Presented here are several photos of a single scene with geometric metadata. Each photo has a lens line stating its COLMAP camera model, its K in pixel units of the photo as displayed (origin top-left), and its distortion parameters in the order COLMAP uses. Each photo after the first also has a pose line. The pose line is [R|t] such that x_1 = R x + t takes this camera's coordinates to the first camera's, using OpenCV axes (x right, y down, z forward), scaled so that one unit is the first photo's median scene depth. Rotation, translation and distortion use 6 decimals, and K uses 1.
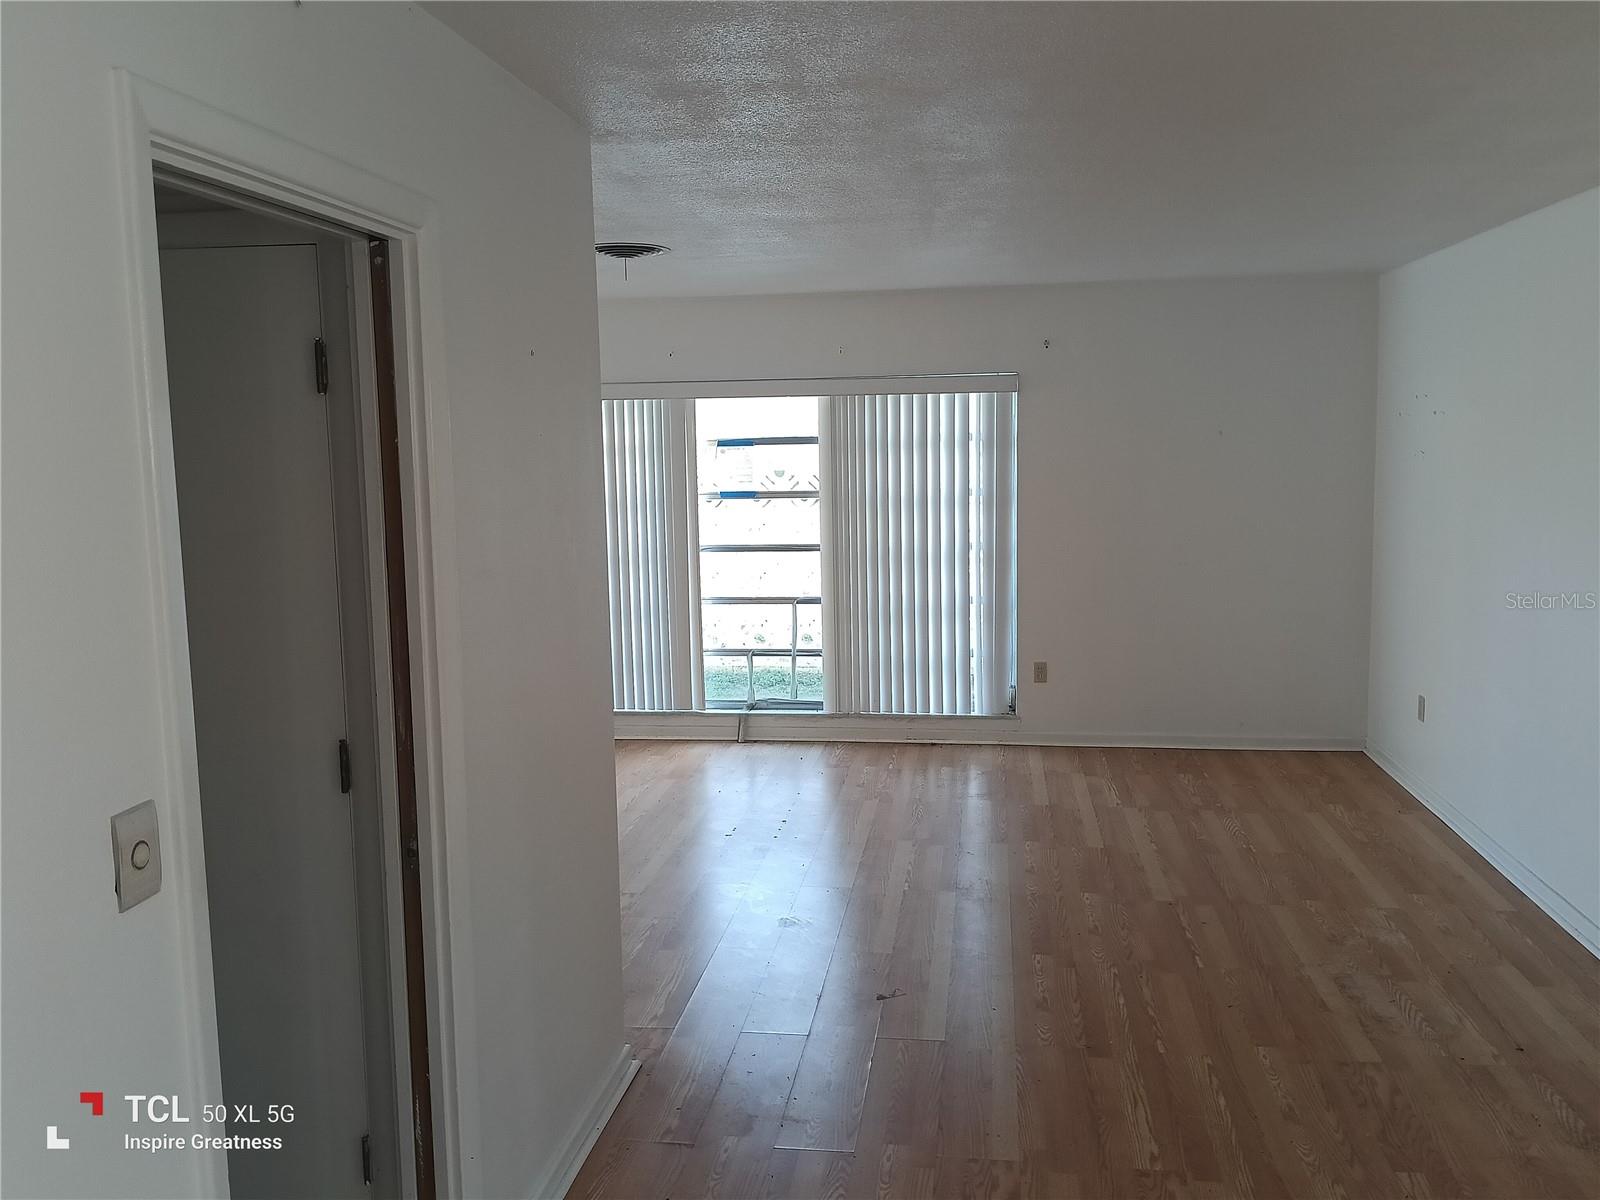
lens RADIAL K [[1335.9, 0, 790.2], [0, 1335.9, 600.6], [0, 0, 1]] dist [0.047055, -0.095259]
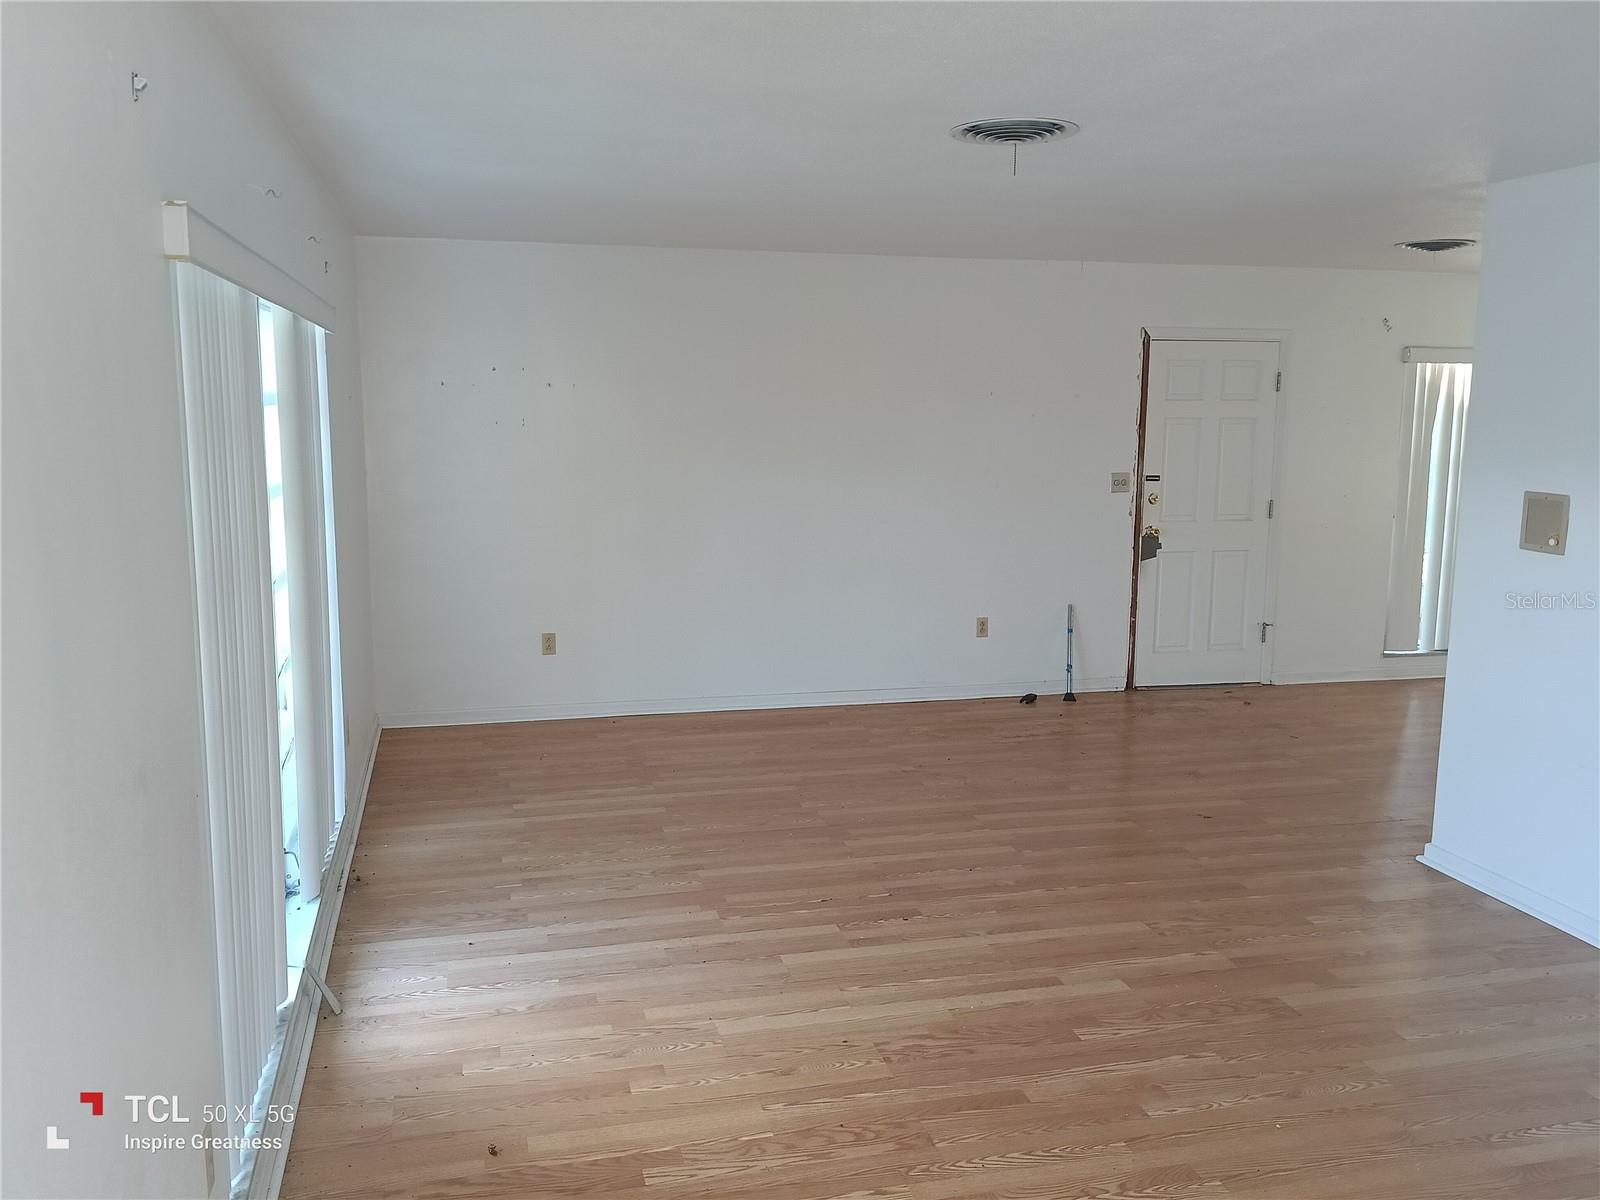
lens RADIAL K [[1335.9, 0, 799.2], [0, 1335.9, 592.9], [0, 0, 1]] dist [0.047055, -0.095259]
pose [[-0.385829, -0.118141, 0.914975, -0.559282], [0.119942, 0.976926, 0.176718, -0.116410], [-0.914740, 0.177927, -0.362756, 1.043751]]
